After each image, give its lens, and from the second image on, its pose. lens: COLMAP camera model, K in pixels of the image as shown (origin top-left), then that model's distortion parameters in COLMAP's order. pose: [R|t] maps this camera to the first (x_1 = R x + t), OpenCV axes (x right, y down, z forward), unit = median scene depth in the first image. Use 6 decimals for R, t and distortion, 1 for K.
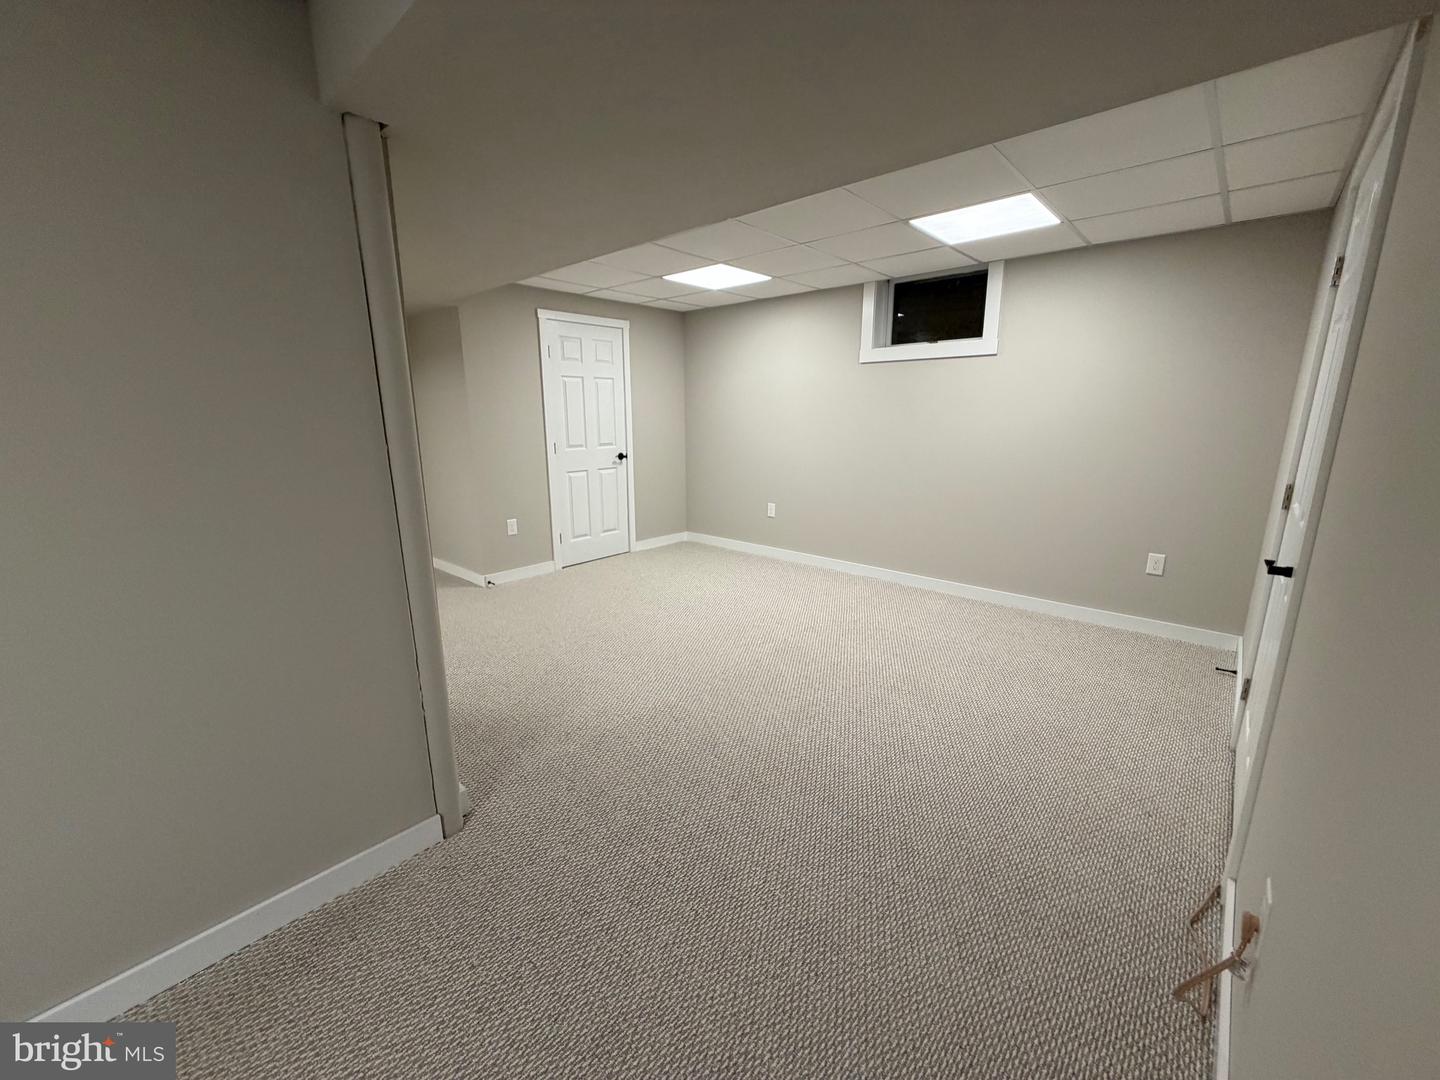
lens RADIAL K [[572.0, 0, 720.0], [0, 572.0, 540.0], [0, 0, 1]] dist [-0.001064, -0.000401]
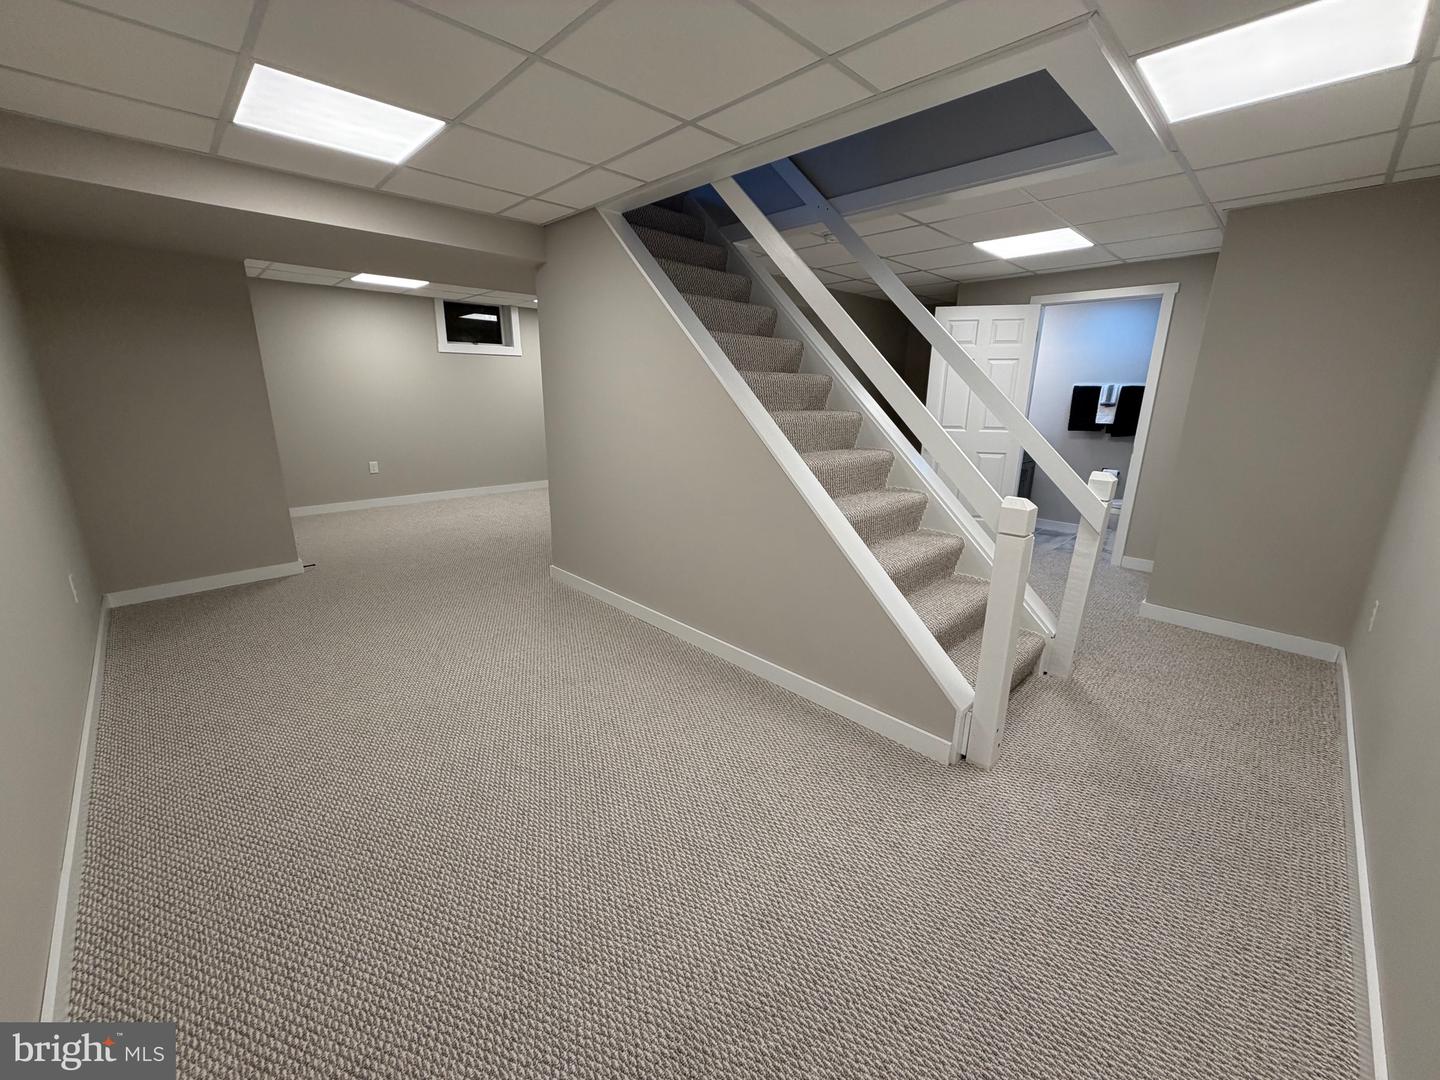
lens RADIAL K [[572.0, 0, 720.0], [0, 572.0, 540.0], [0, 0, 1]] dist [-0.001064, -0.000401]
pose [[0.060594, -0.256591, 0.964619, -1.250083], [0.204598, 0.949068, 0.239602, -0.057225], [-0.976969, 0.182841, 0.110006, 0.223417]]
